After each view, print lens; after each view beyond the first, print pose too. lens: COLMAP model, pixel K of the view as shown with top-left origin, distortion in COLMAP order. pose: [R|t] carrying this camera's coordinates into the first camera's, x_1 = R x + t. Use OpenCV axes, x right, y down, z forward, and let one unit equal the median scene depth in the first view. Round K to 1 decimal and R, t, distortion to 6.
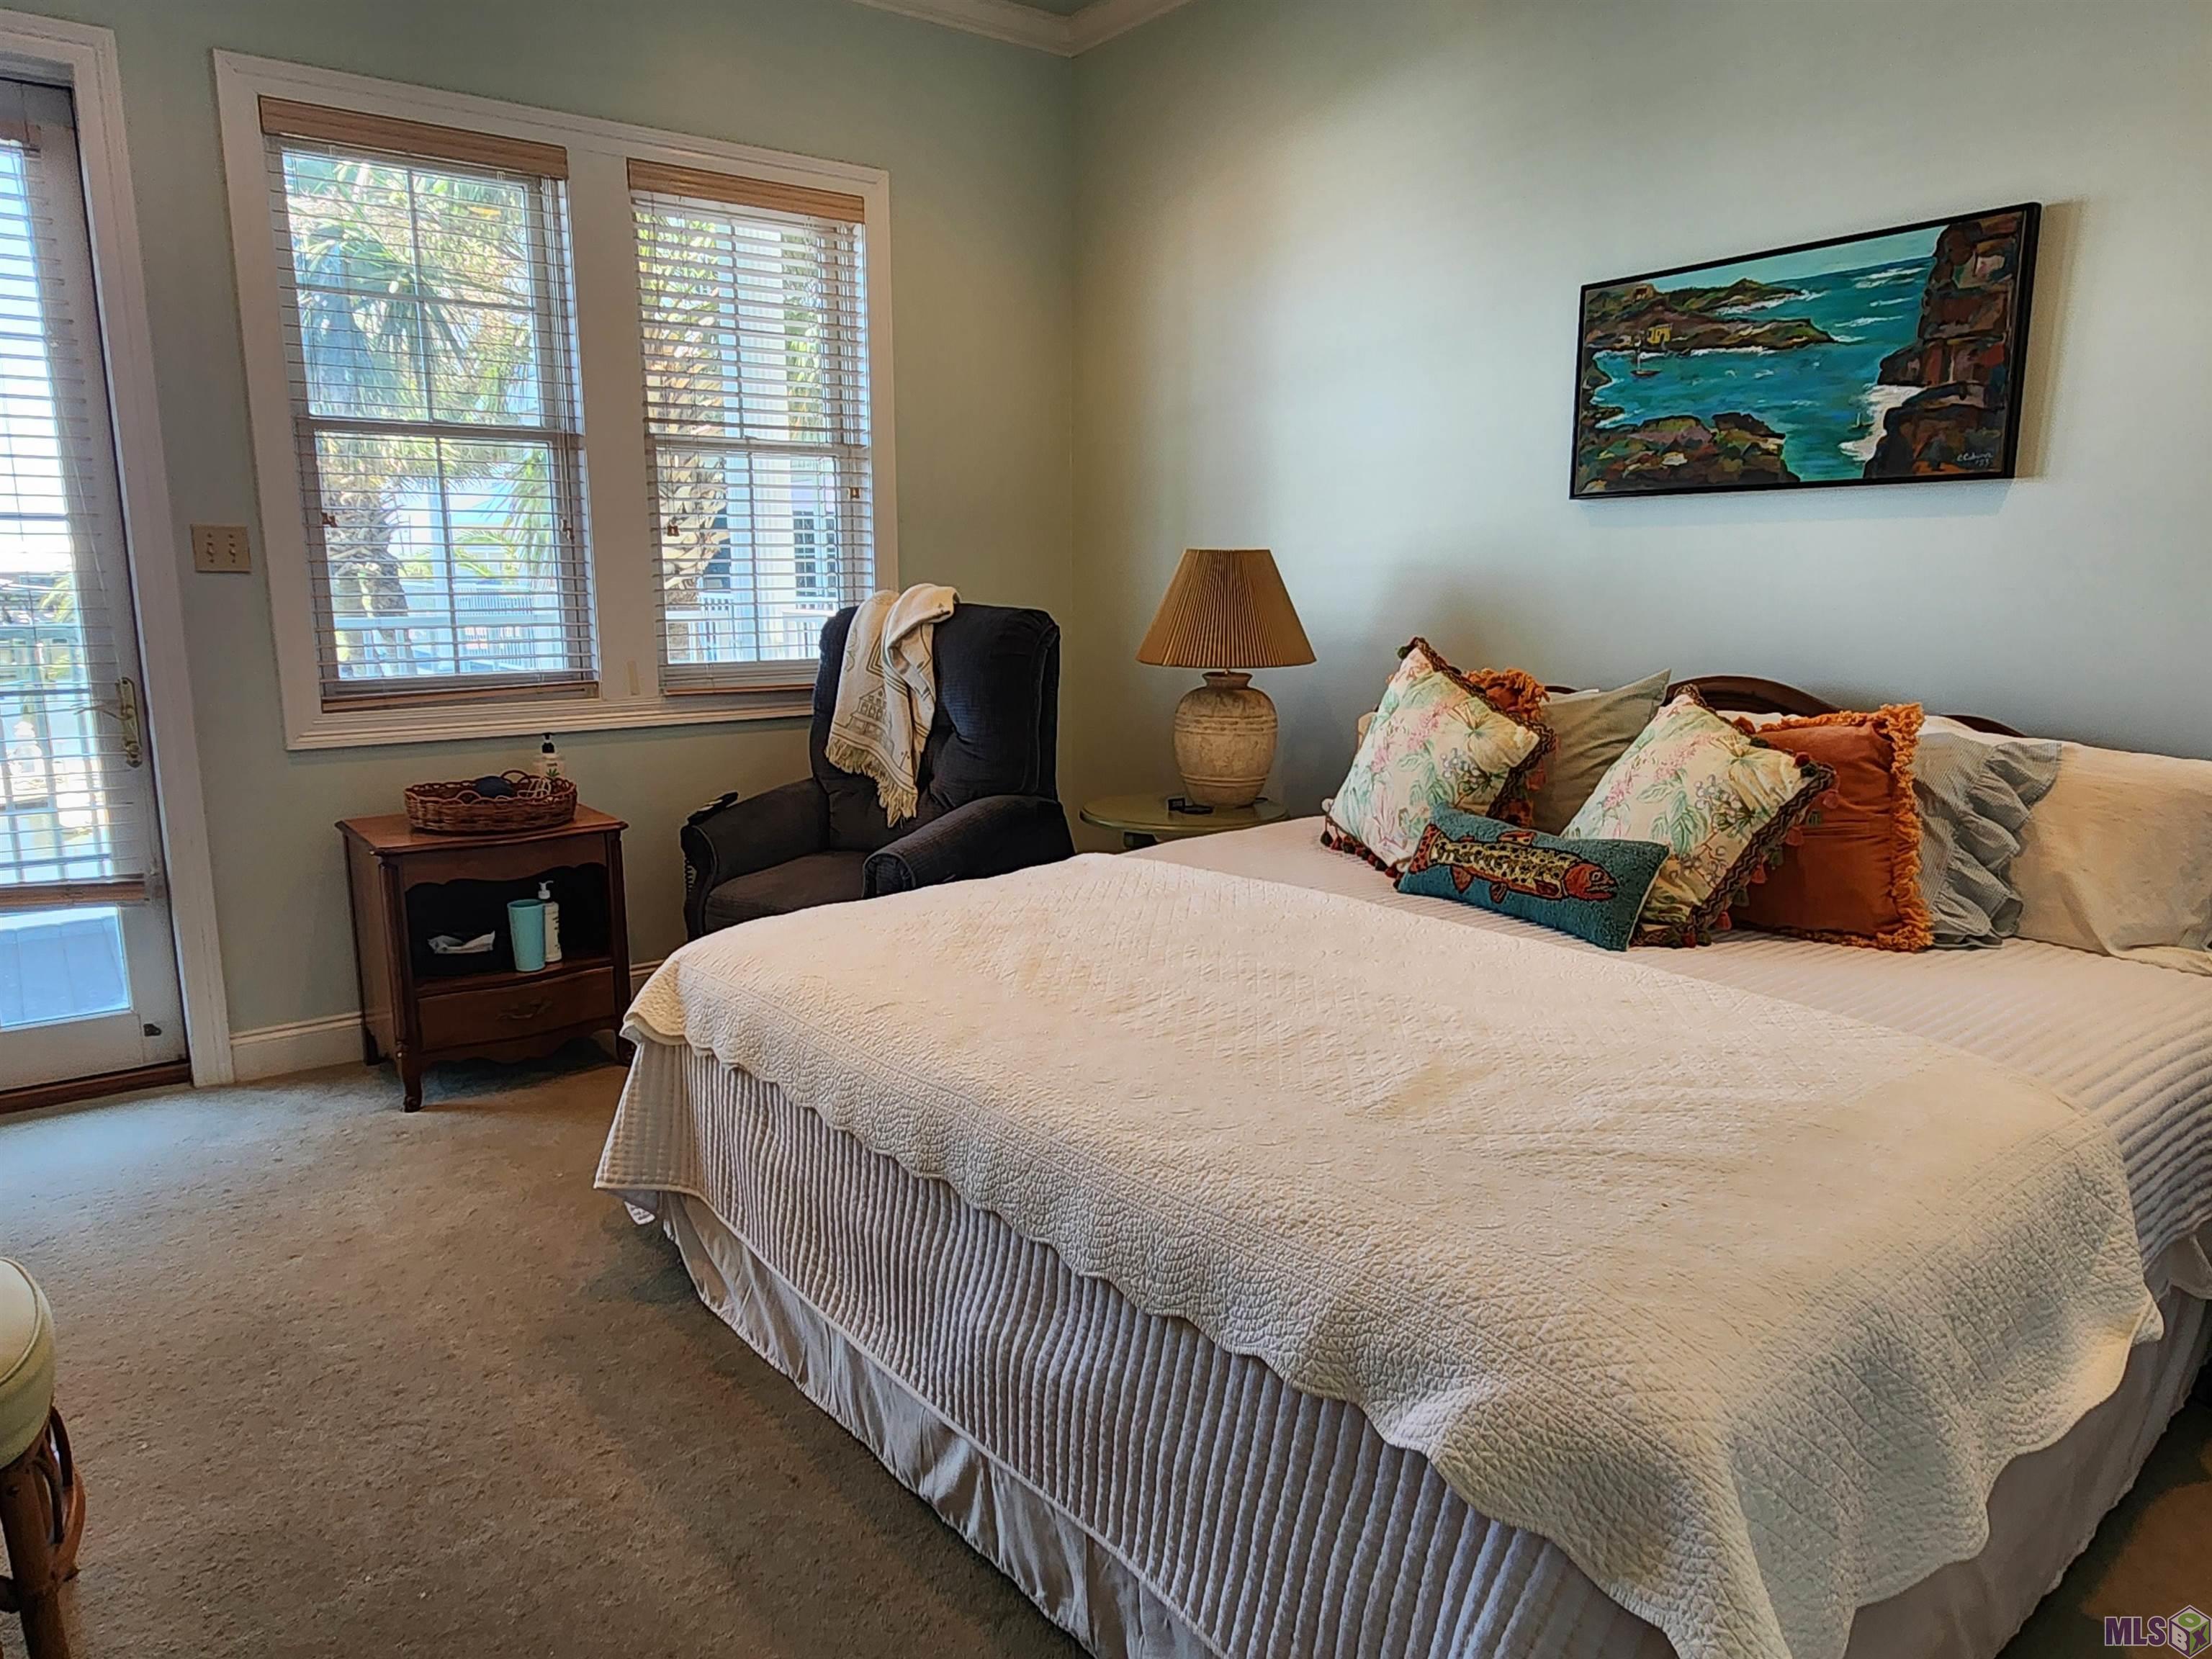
lens RADIAL K [[1437.6, 0, 1106.0], [0, 1437.6, 829.5], [0, 0, 1]] dist [-0.006964, -0.002129]
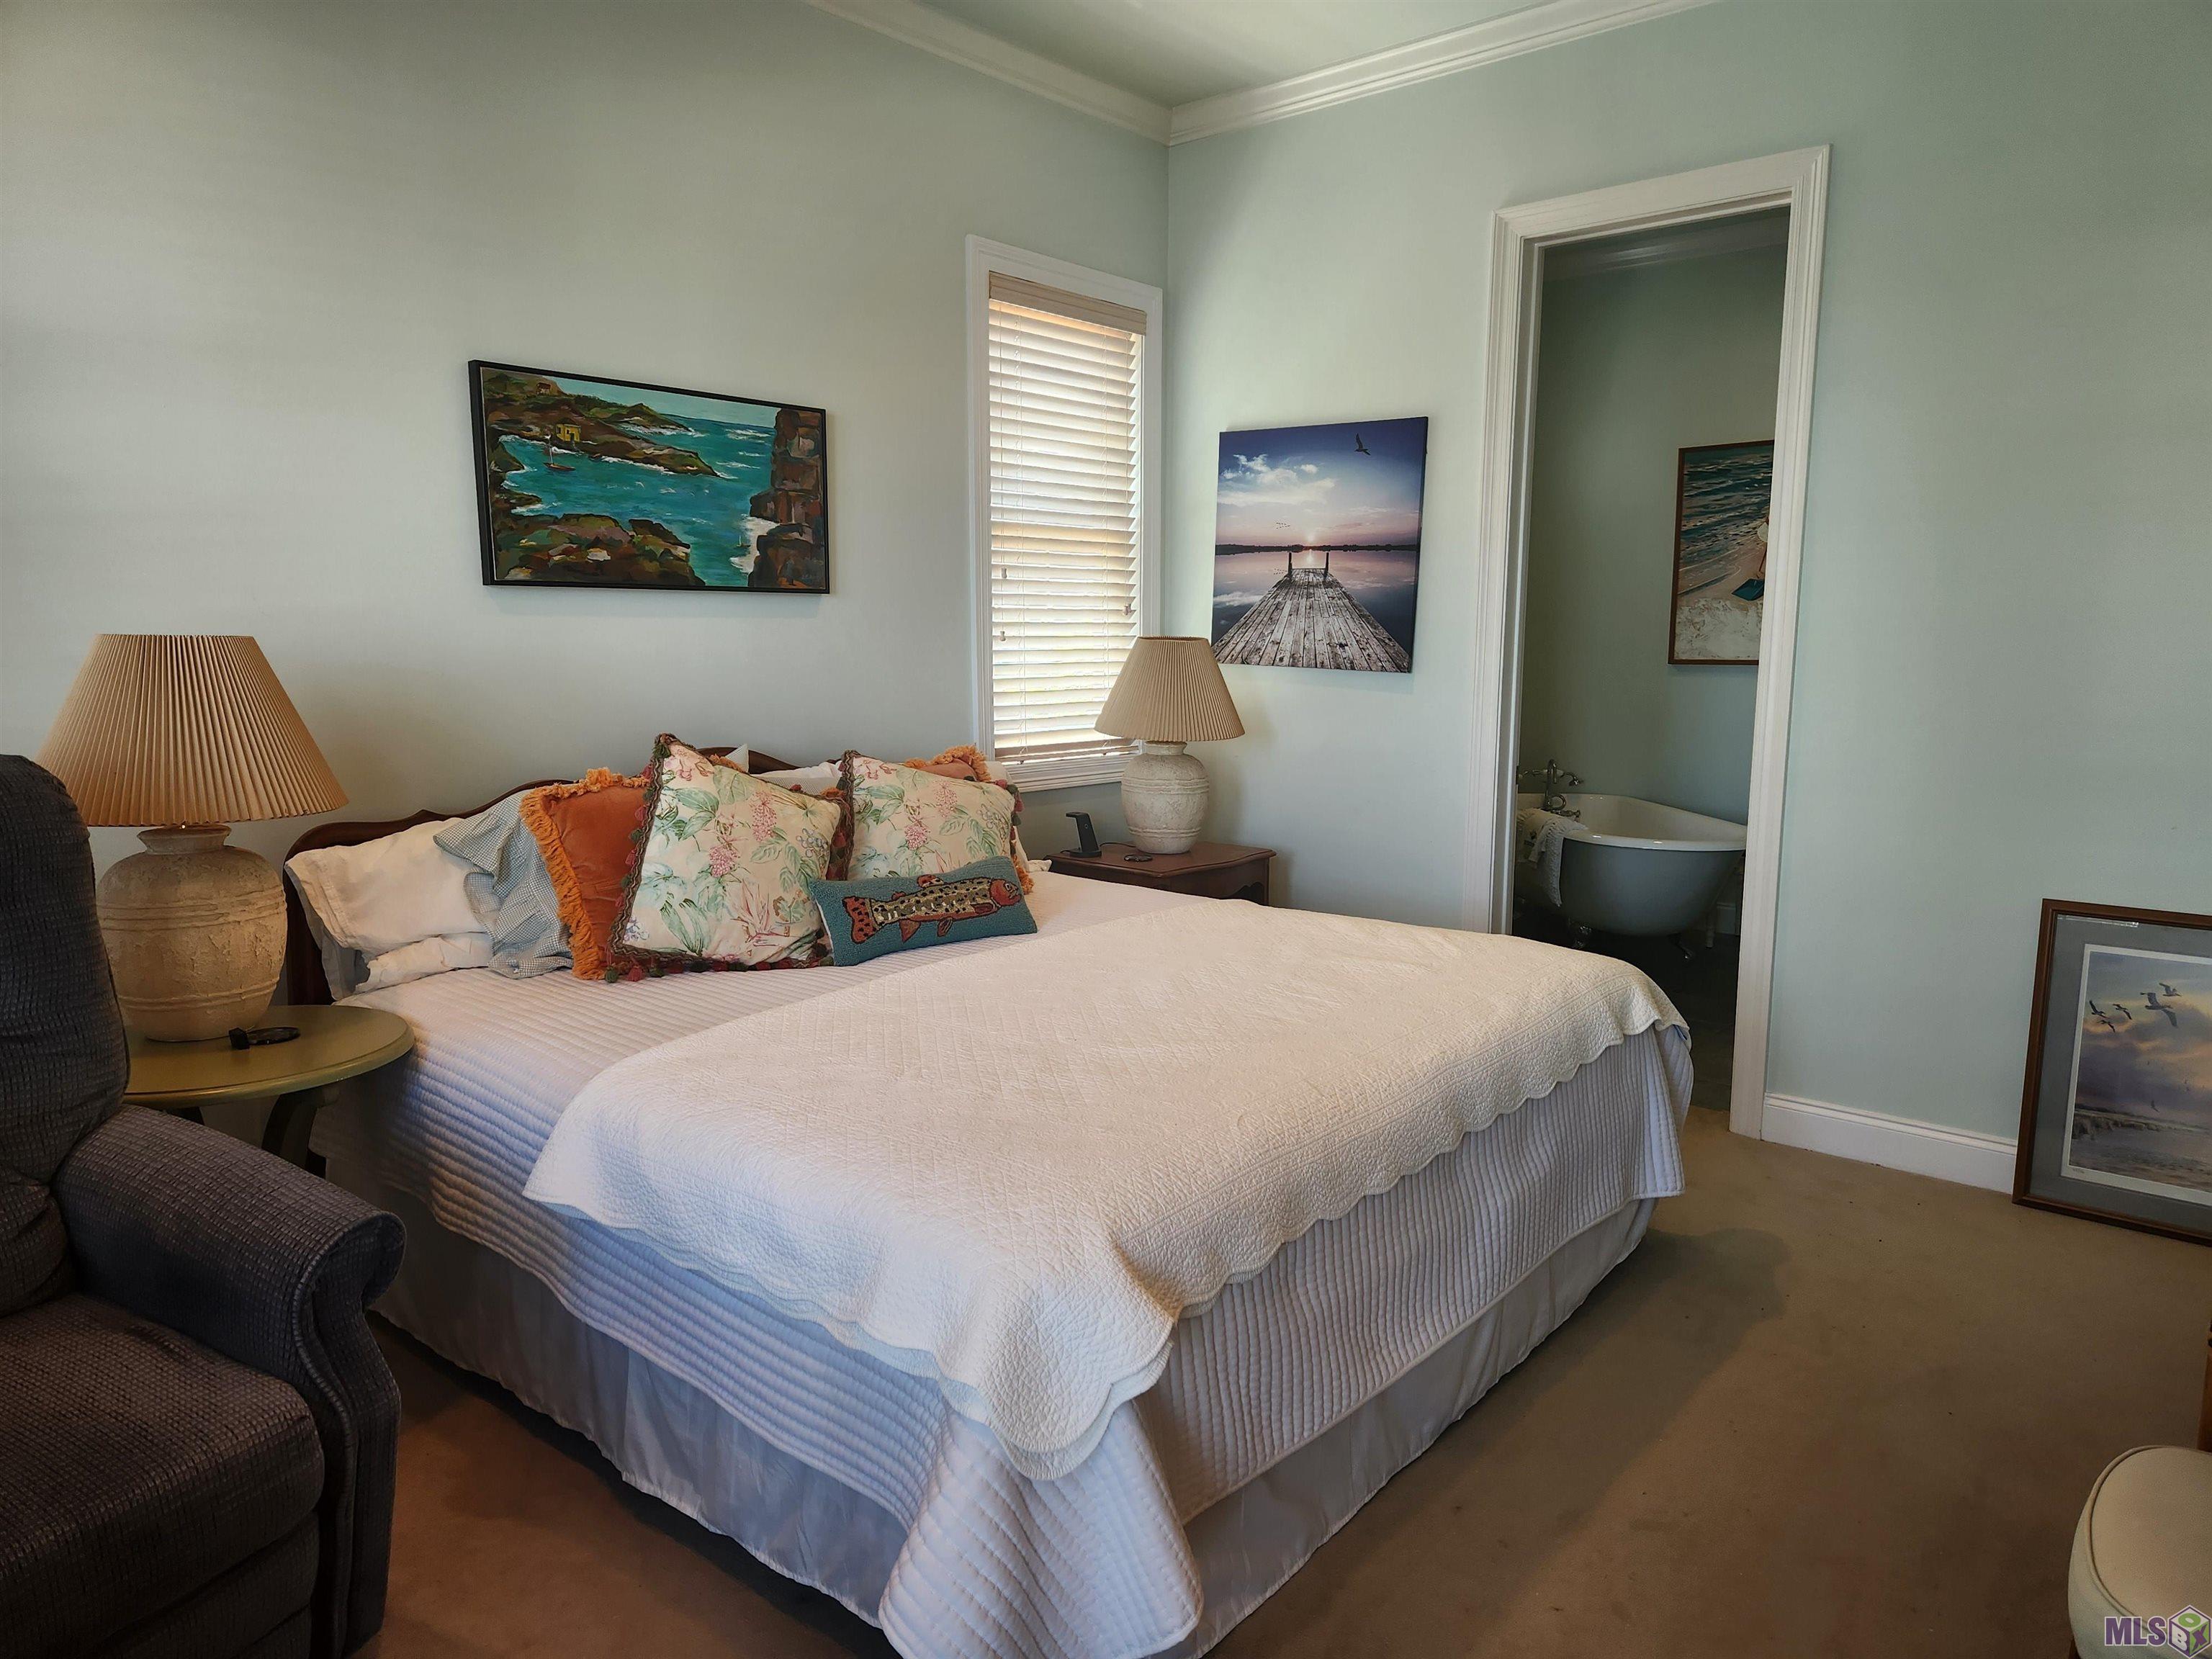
lens RADIAL K [[1505.7, 0, 1104.6], [0, 1505.7, 817.9], [0, 0, 1]] dist [0.086341, -0.078197]
pose [[-0.212545, -0.121753, 0.969536, -0.837058], [0.168752, 0.972725, 0.159148, -0.192677], [-0.962469, 0.197438, -0.186202, 0.926506]]
